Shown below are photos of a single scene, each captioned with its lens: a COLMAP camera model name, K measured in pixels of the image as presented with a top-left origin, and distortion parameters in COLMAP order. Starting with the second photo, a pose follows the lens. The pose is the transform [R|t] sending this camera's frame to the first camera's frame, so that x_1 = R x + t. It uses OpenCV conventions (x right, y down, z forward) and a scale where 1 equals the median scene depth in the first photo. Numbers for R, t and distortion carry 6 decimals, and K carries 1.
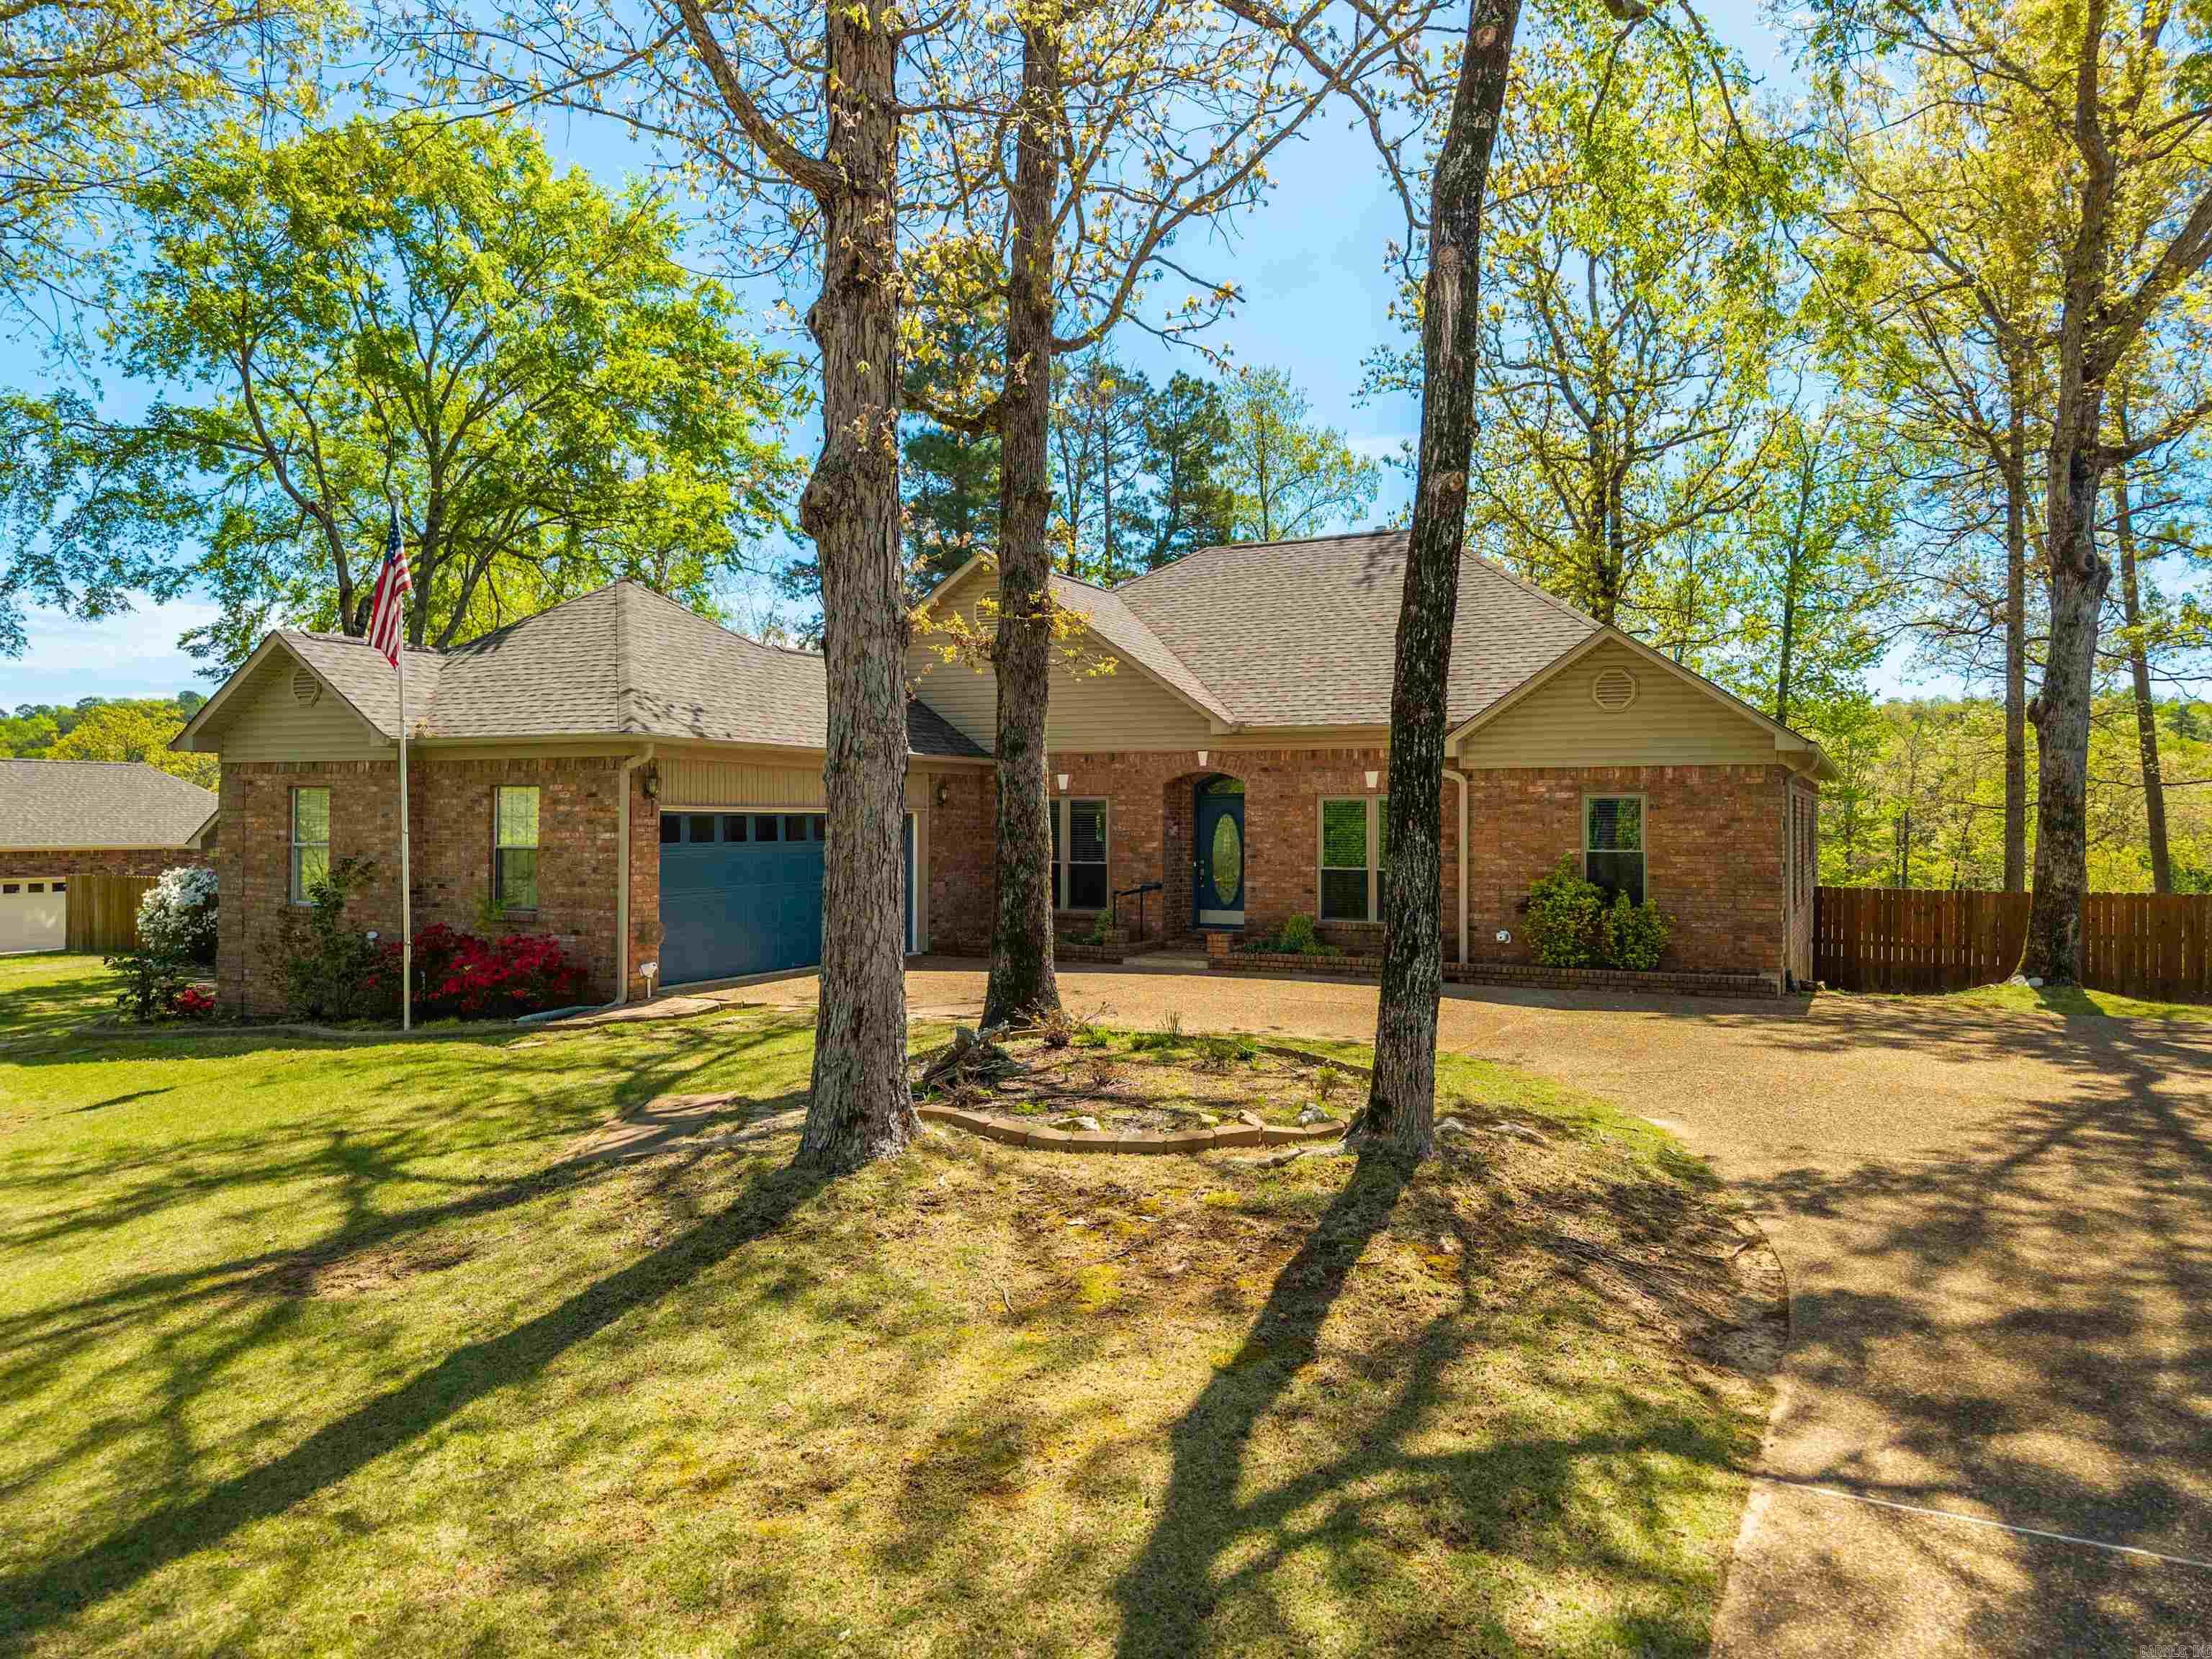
lens RADIAL K [[1553.9, 0, 1106.0], [0, 1553.9, 829.5], [0, 0, 1]] dist [0.042048, -0.036819]
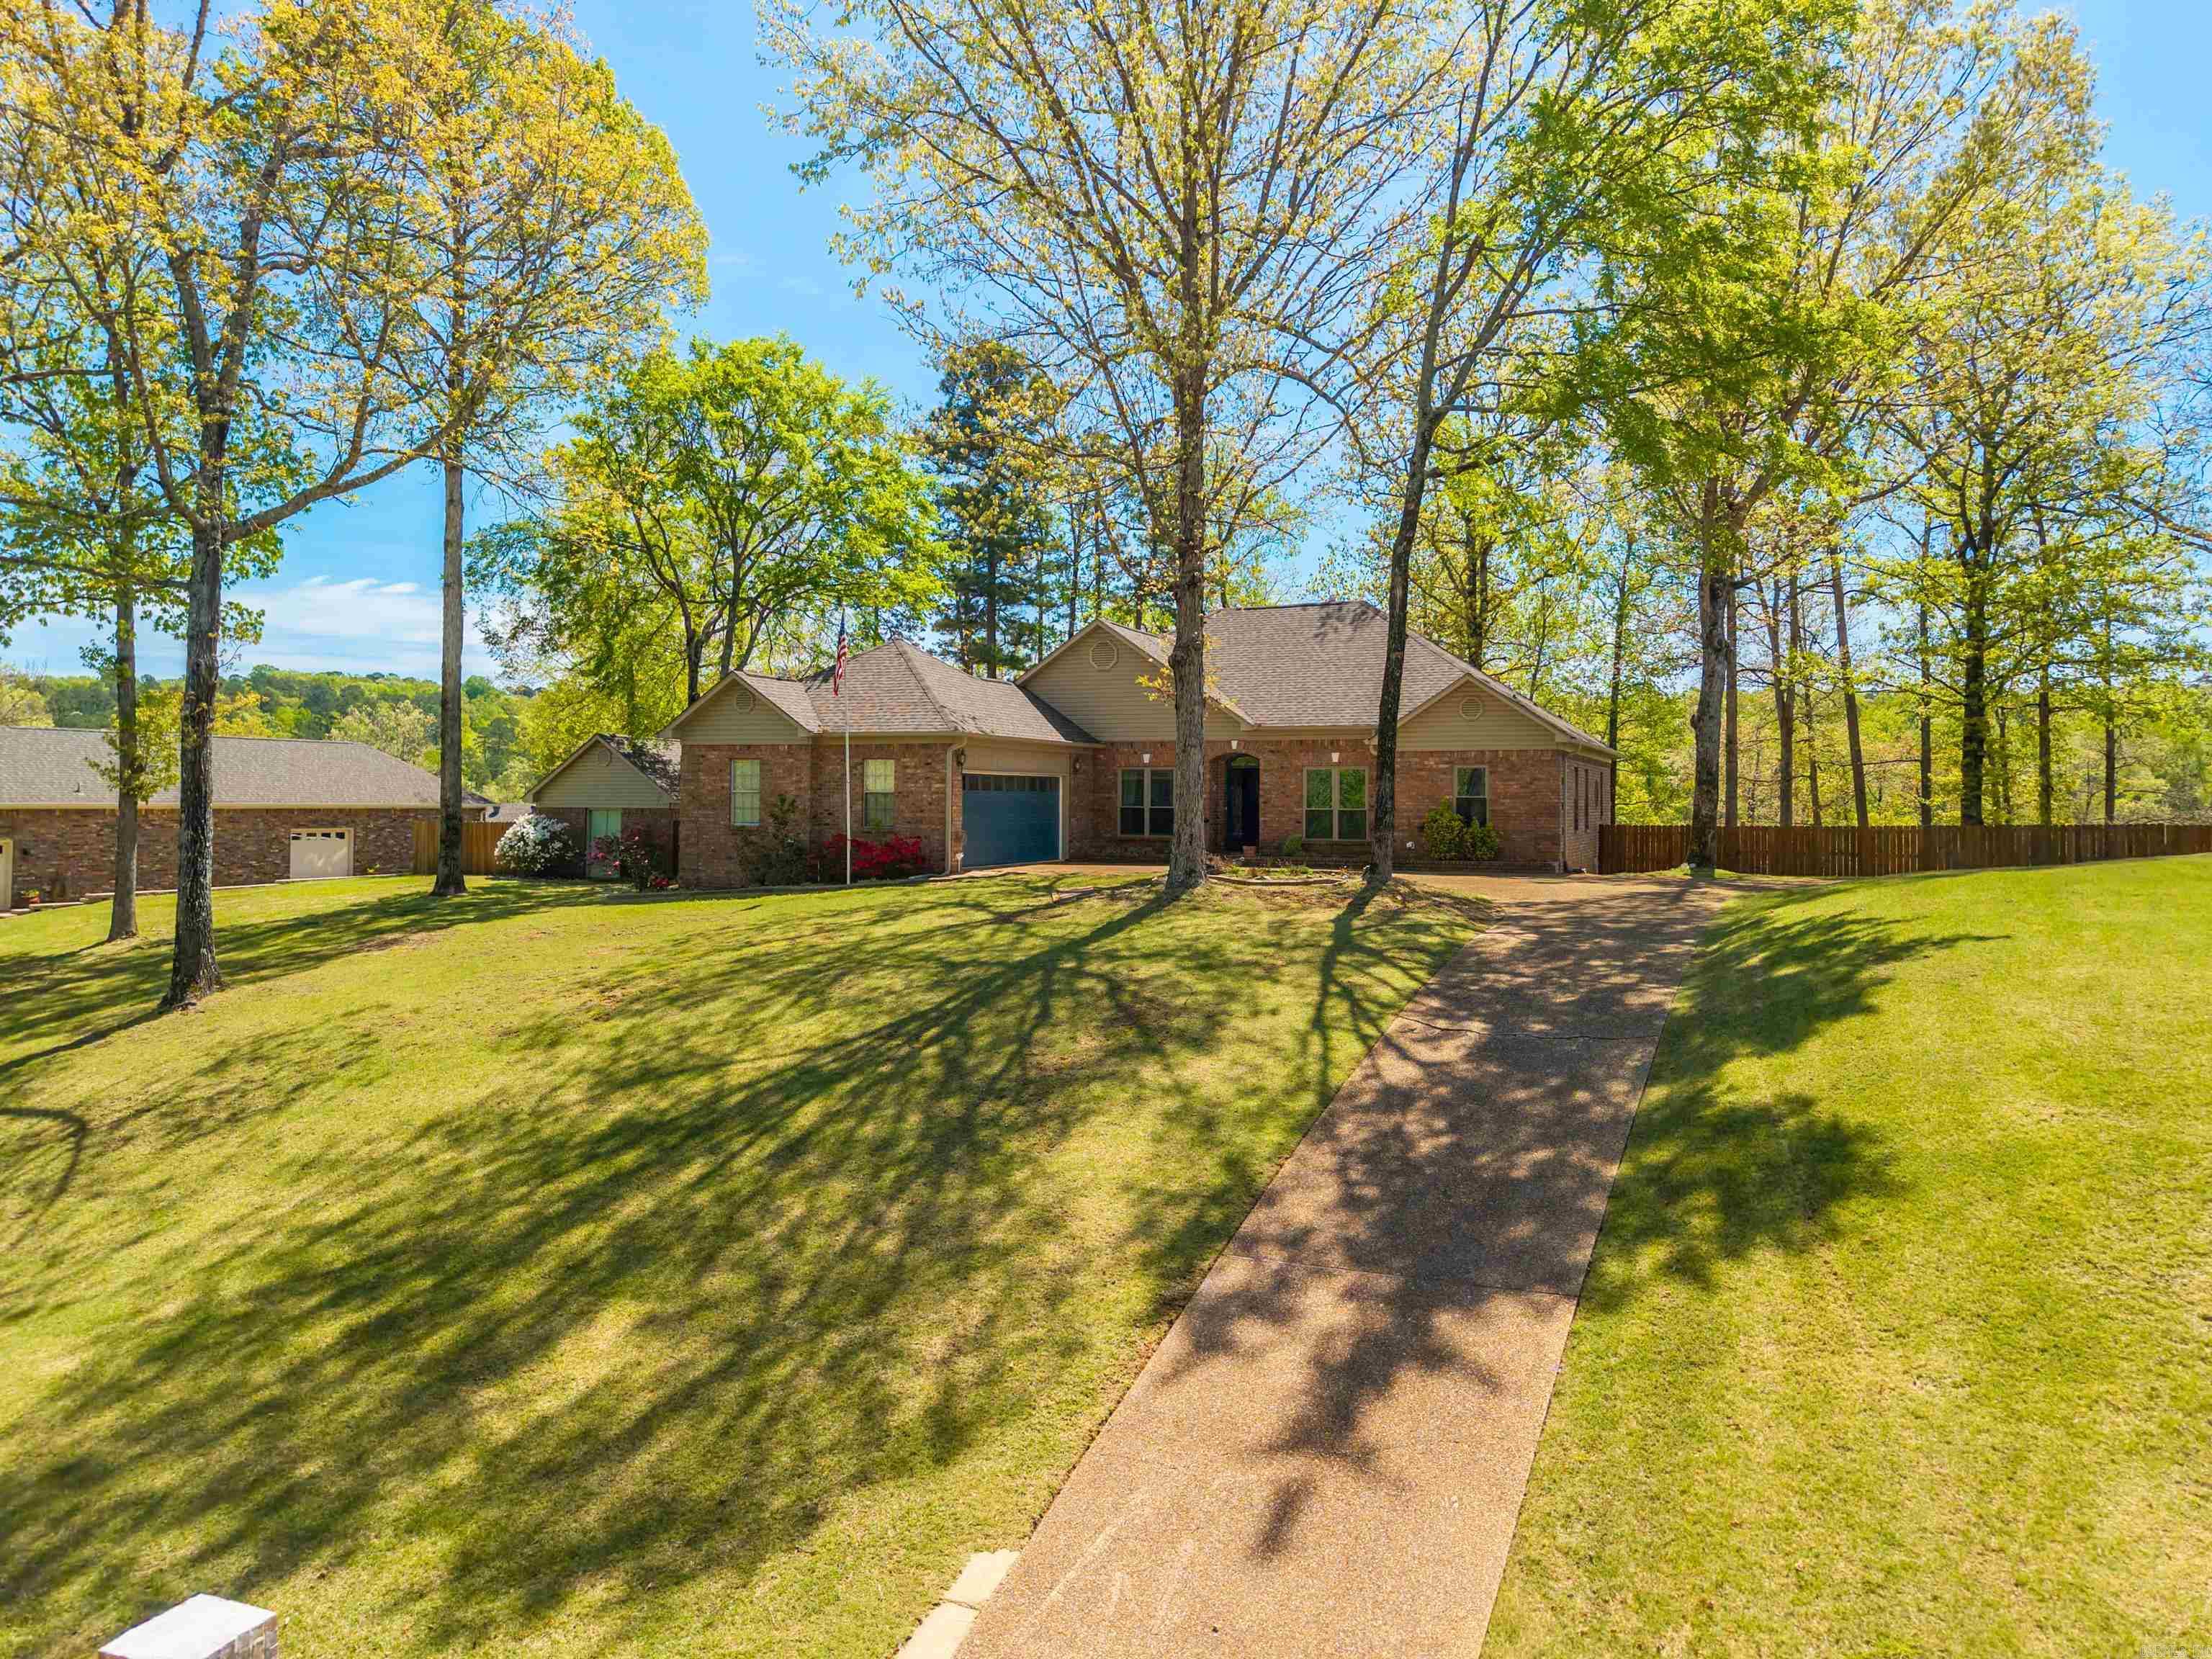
lens RADIAL K [[1553.9, 0, 1106.0], [0, 1553.9, 829.5], [0, 0, 1]] dist [0.042048, -0.036819]
pose [[0.997935, 0.001227, 0.064225, -0.216671], [-0.002007, 0.999925, 0.012074, 0.030694], [-0.064205, -0.012178, 0.997862, -0.797044]]
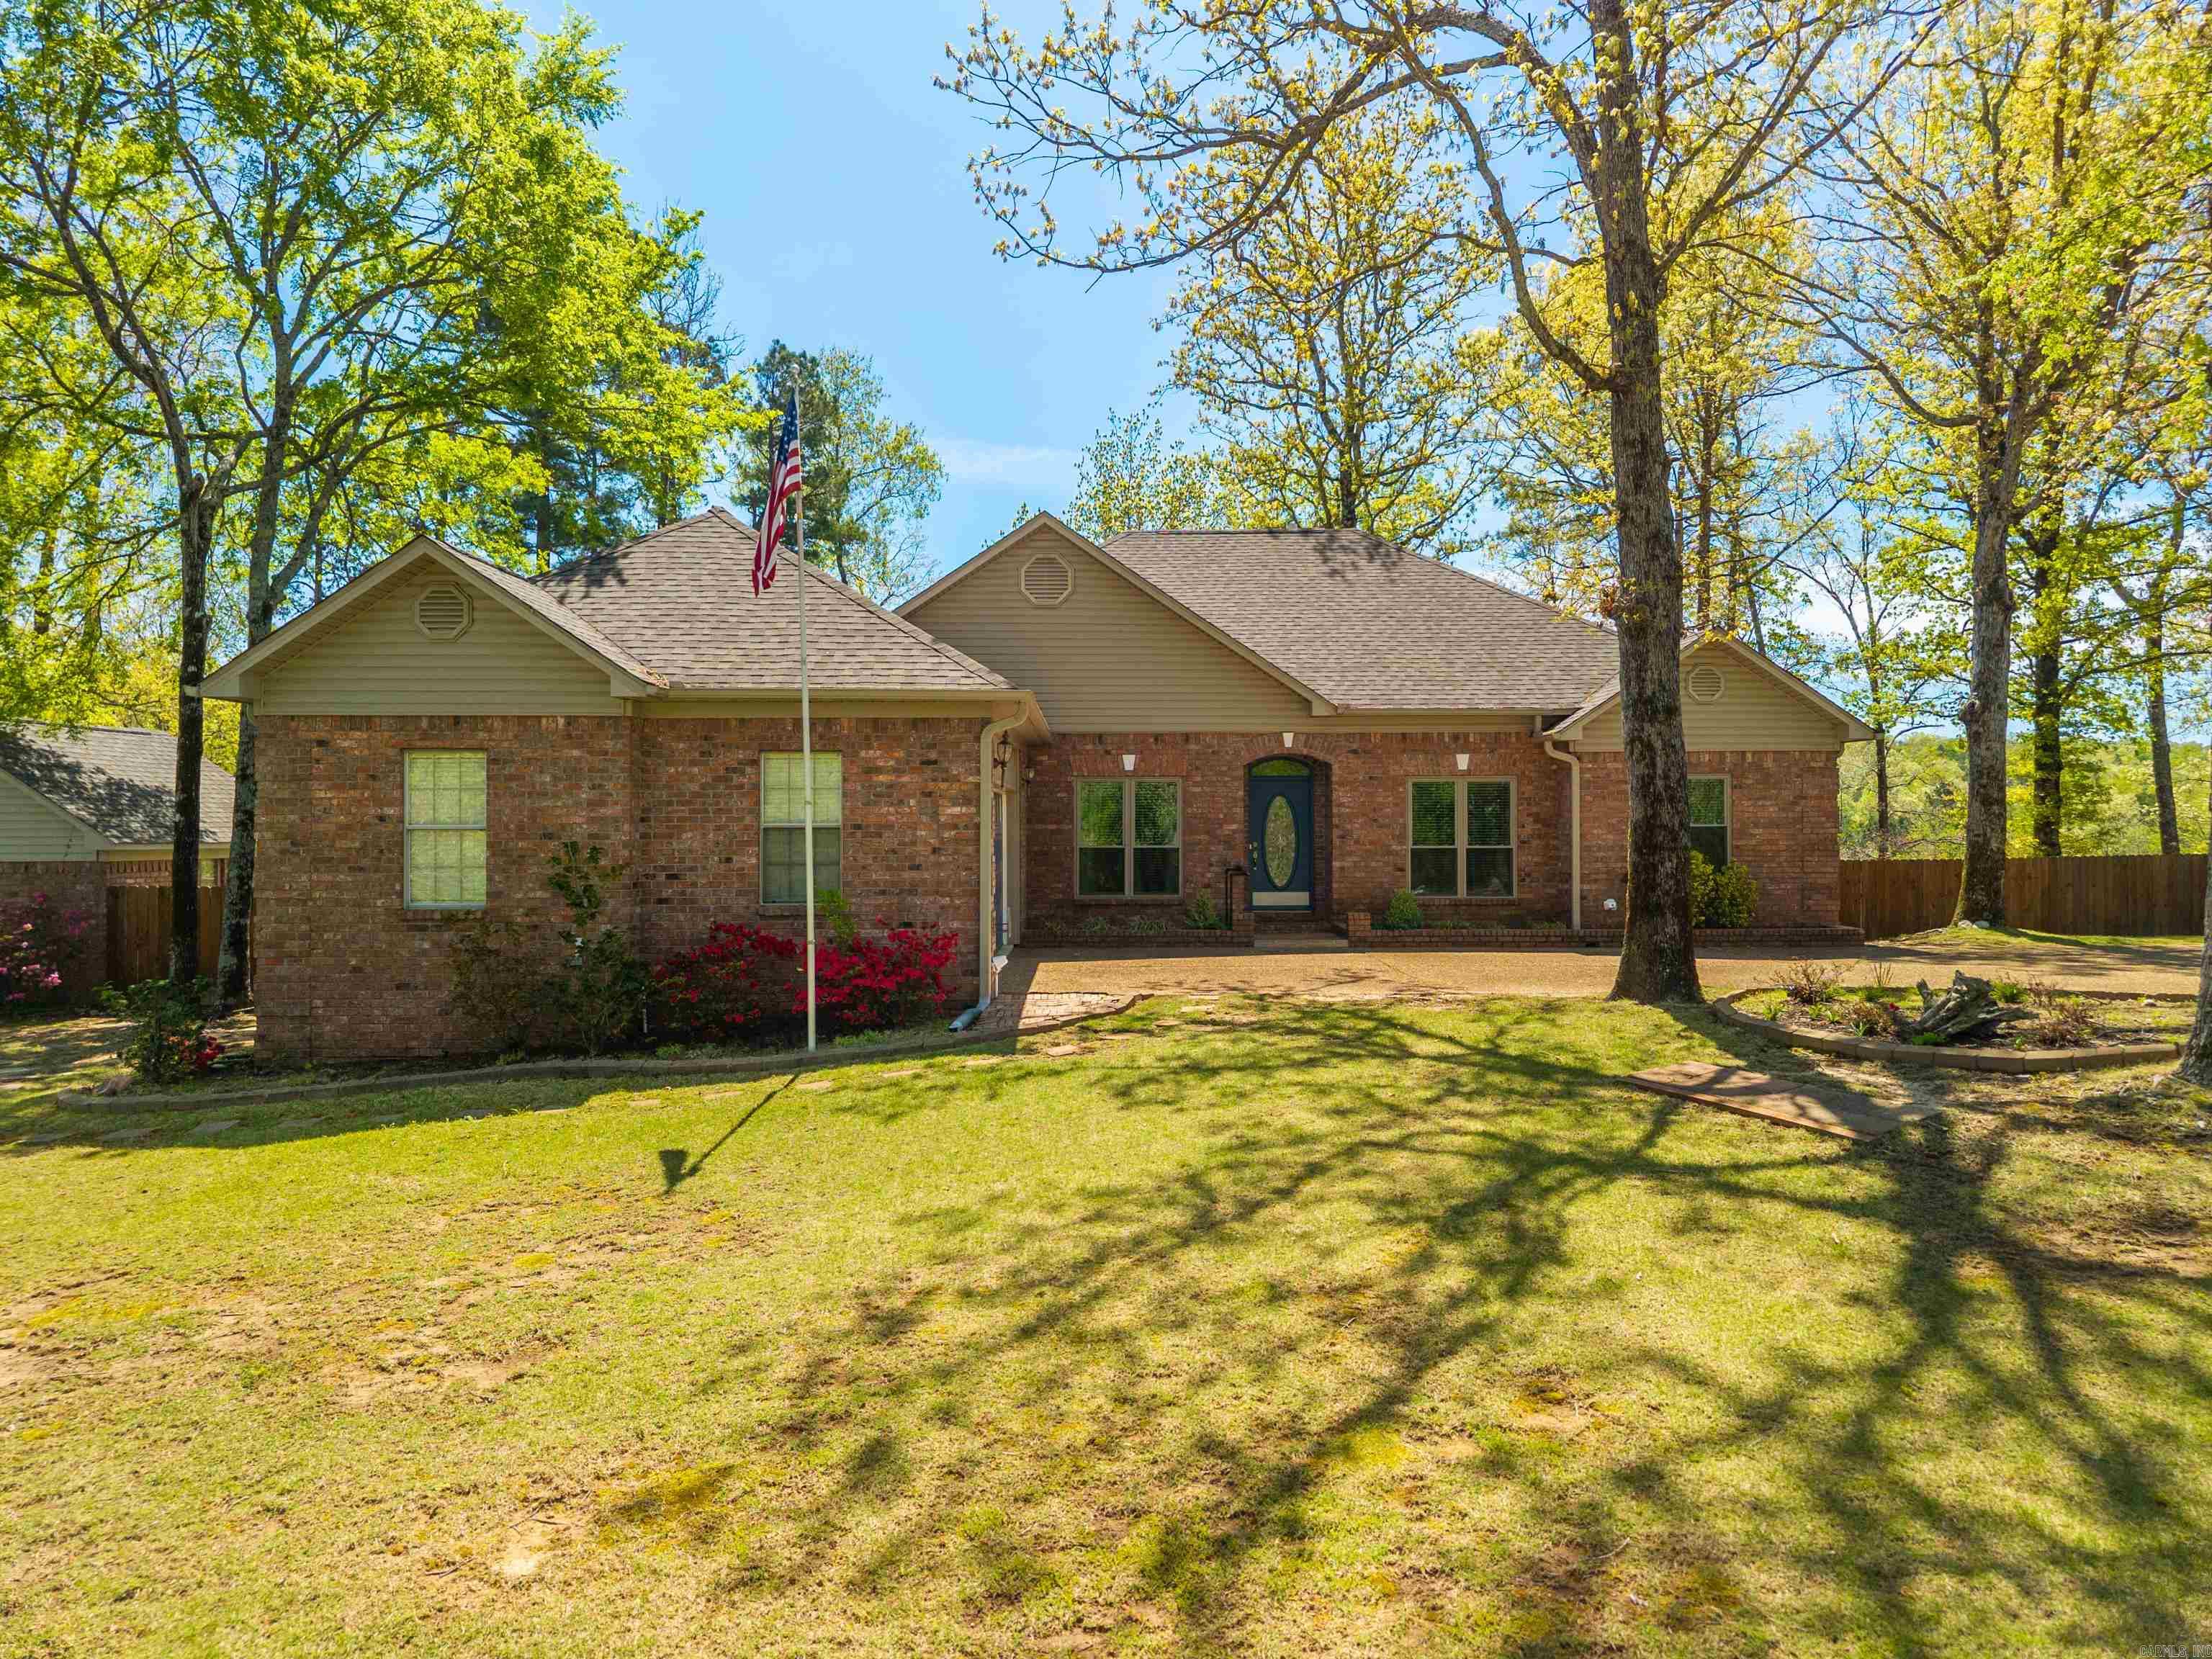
lens RADIAL K [[1553.9, 0, 1106.0], [0, 1553.9, 829.5], [0, 0, 1]] dist [0.042048, -0.036819]
pose [[0.885295, -0.006916, 0.464979, -0.581855], [0.010078, 0.999940, -0.004314, 0.017251], [-0.464921, 0.008505, 0.885311, 0.191887]]
